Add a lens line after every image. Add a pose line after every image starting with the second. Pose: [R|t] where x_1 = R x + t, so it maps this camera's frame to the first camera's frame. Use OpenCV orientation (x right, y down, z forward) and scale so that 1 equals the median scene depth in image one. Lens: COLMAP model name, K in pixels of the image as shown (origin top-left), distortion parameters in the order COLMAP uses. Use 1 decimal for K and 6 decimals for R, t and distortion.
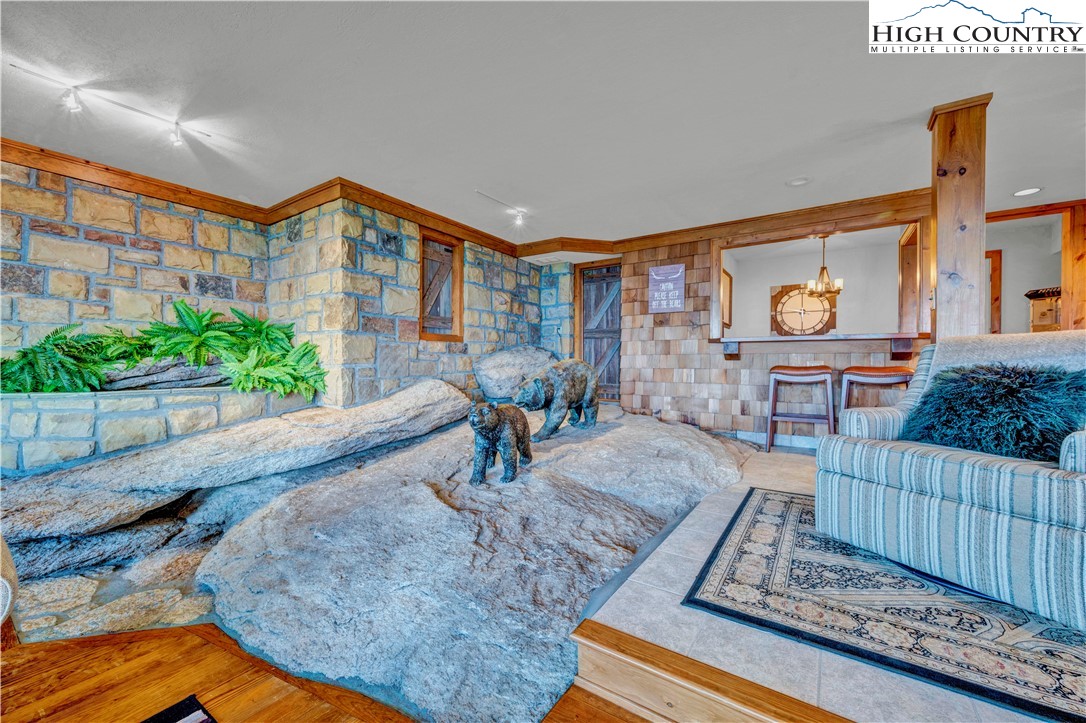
lens RADIAL K [[423.5, 0, 545.2], [0, 423.5, 365.2], [0, 0, 1]] dist [-0.000244, -0.000420]
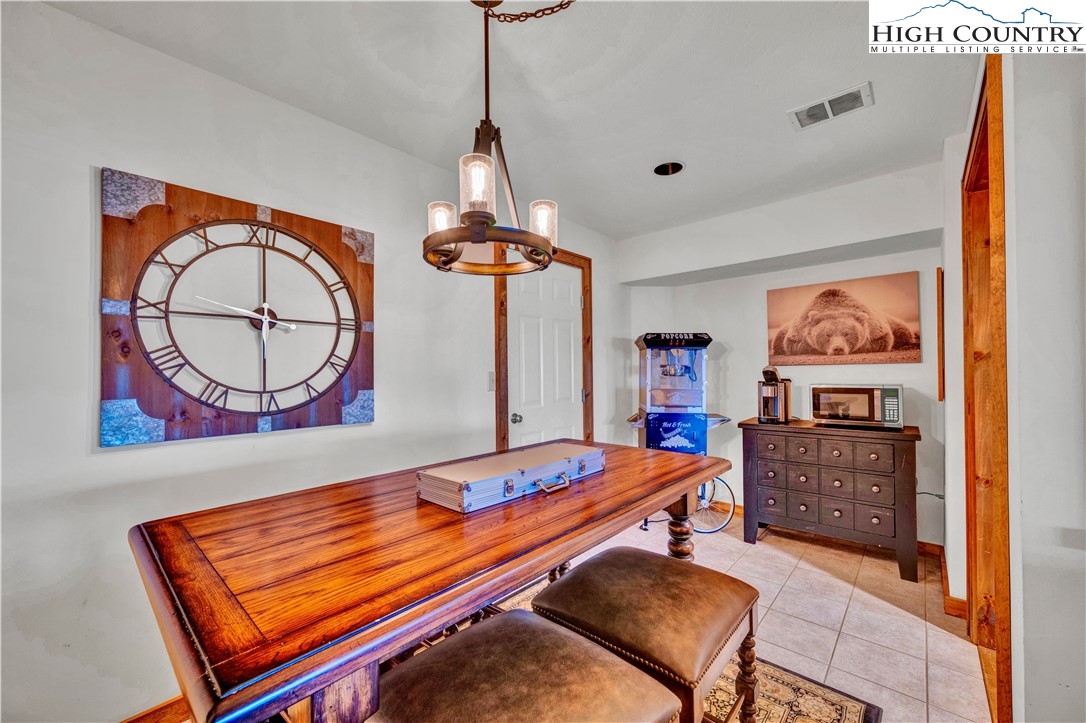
lens RADIAL K [[423.5, 0, 545.2], [0, 423.5, 365.2], [0, 0, 1]] dist [-0.000244, -0.000420]
pose [[0.133818, 0.009177, 0.990963, 0.469122], [0.012800, 0.999858, -0.010988, -0.115081], [-0.990923, 0.014155, 0.133681, 0.983045]]
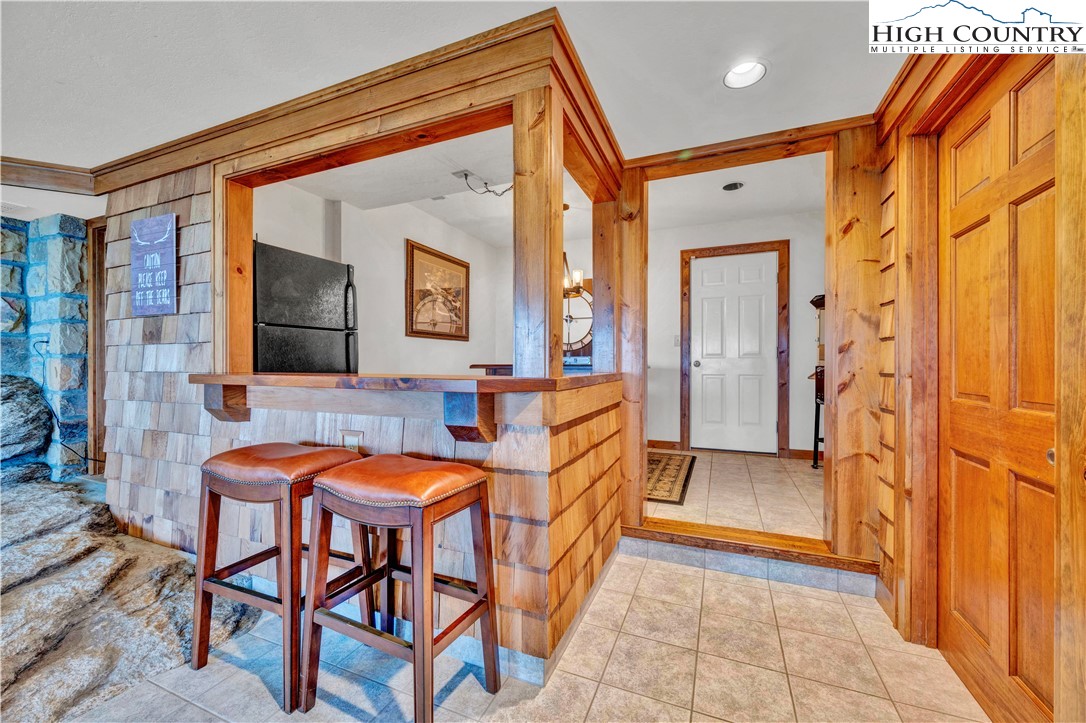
lens RADIAL K [[423.5, 0, 545.2], [0, 423.5, 365.2], [0, 0, 1]] dist [-0.000244, -0.000420]
pose [[0.980638, -0.000930, 0.195828, 0.520124], [0.001840, 0.999988, -0.004466, -0.053422], [-0.195821, 0.004739, 0.980628, 0.365362]]
